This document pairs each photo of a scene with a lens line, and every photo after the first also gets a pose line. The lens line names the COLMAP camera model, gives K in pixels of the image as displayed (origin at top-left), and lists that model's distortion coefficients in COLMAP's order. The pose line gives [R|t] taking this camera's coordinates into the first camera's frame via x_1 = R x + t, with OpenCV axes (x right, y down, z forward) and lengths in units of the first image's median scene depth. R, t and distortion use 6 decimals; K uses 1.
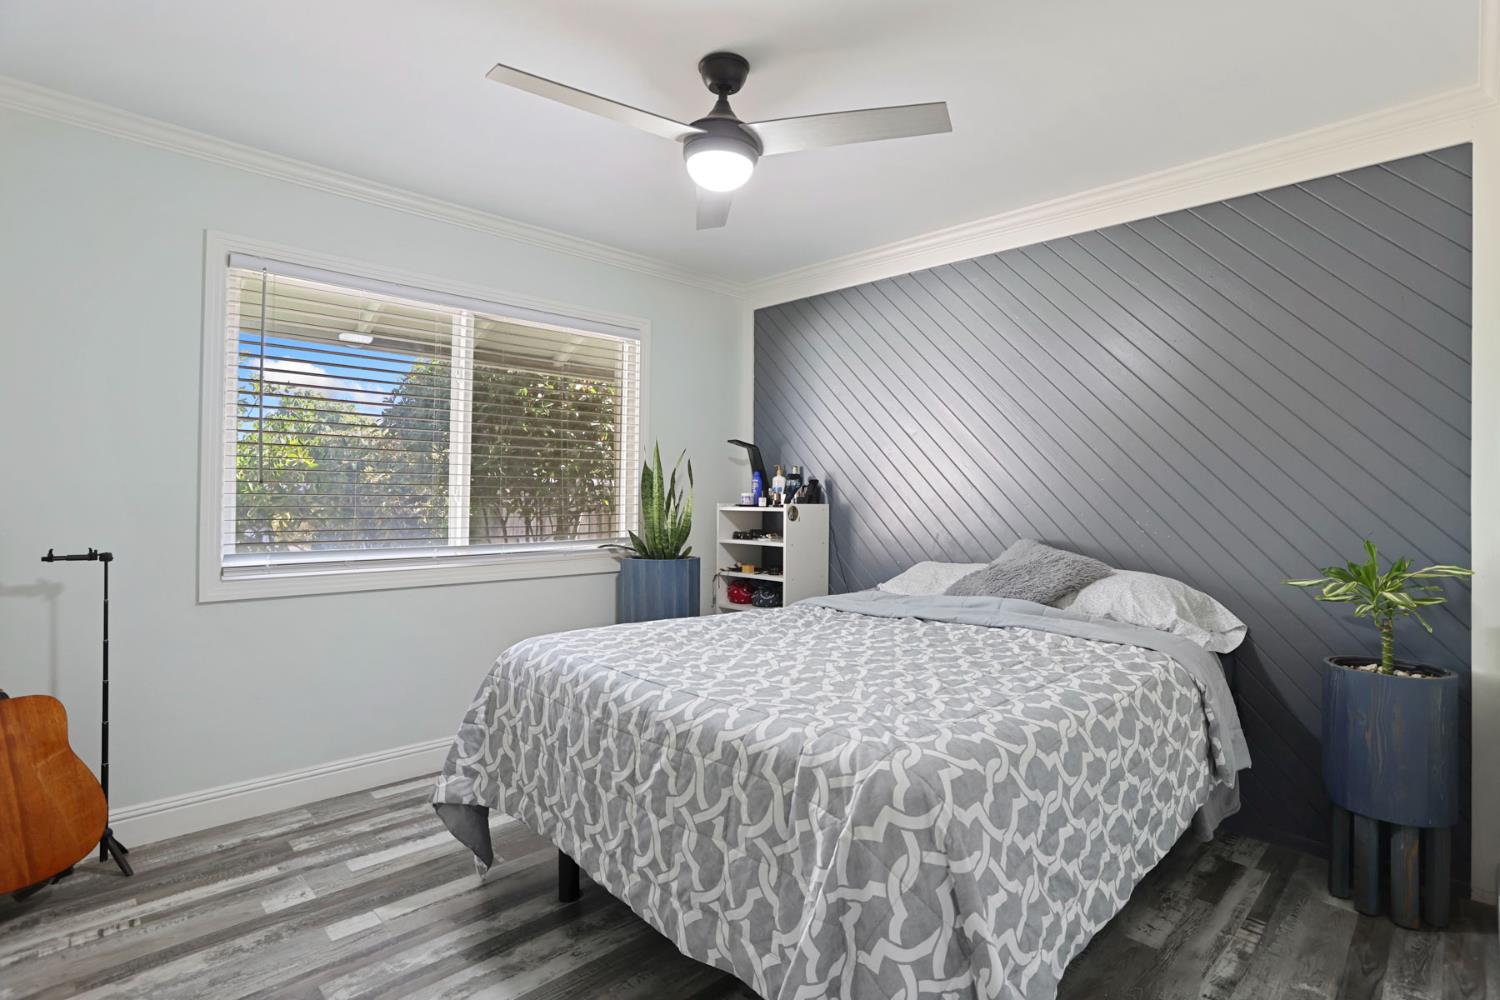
lens RADIAL K [[723.4, 0, 750.0], [0, 723.4, 500.0], [0, 0, 1]] dist [-0.077988, 0.024612]
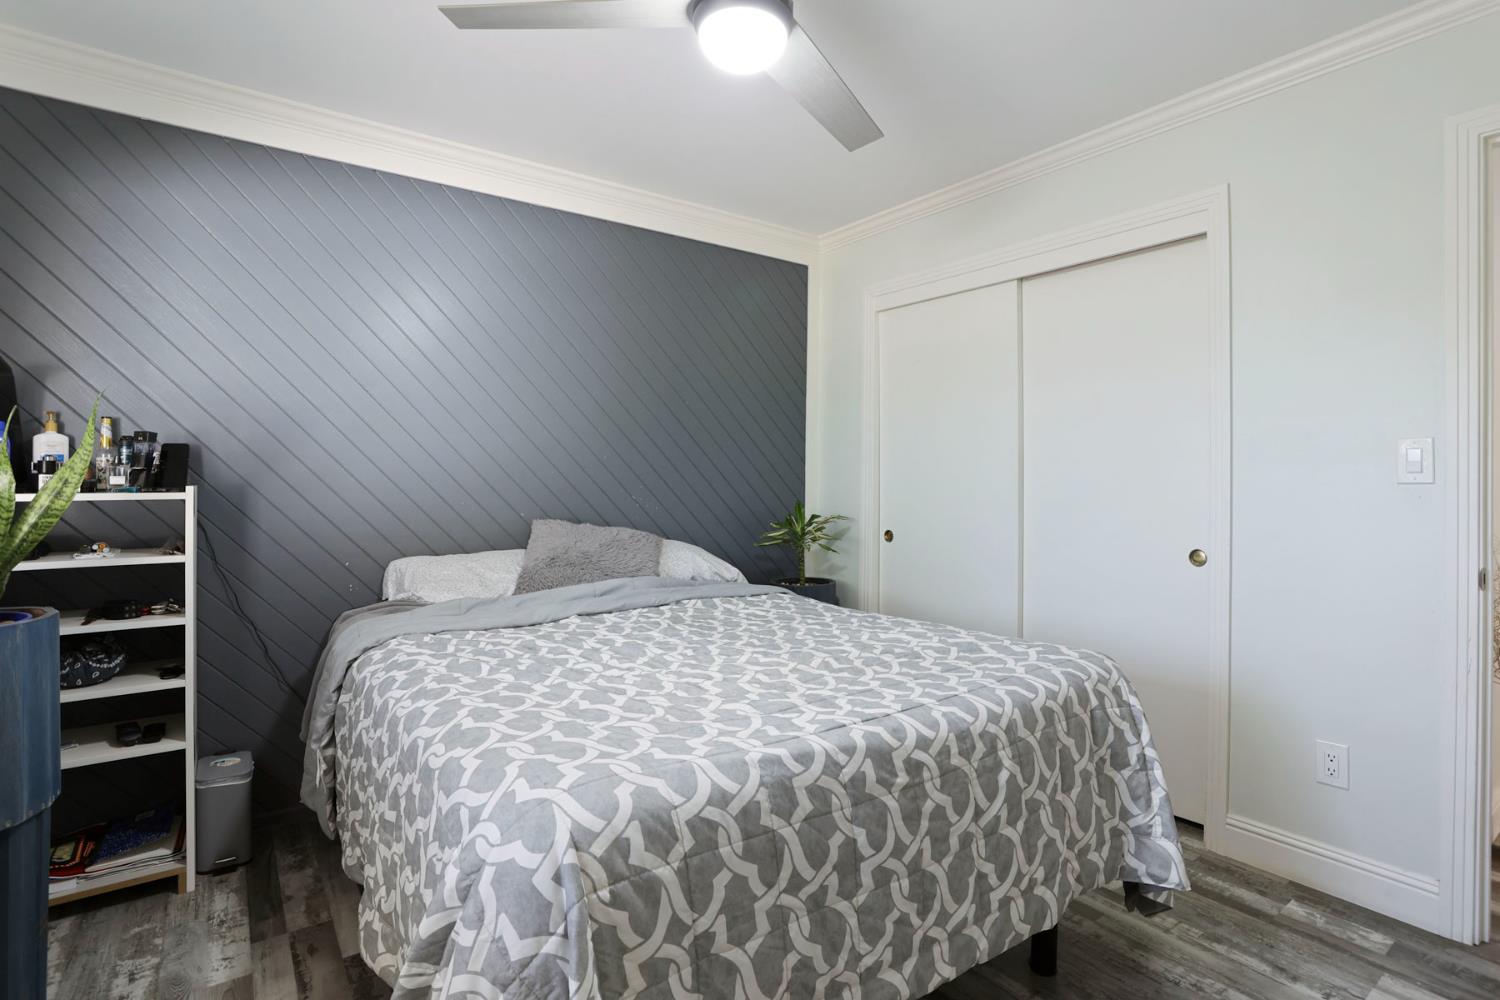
lens RADIAL K [[738.6, 0, 761.6], [0, 738.6, 489.2], [0, 0, 1]] dist [-0.061486, 0.024499]
pose [[0.131107, -0.017023, 0.991222, -0.959845], [-0.005752, 0.999823, 0.017932, -0.007747], [-0.991352, -0.008053, 0.130986, 1.046517]]
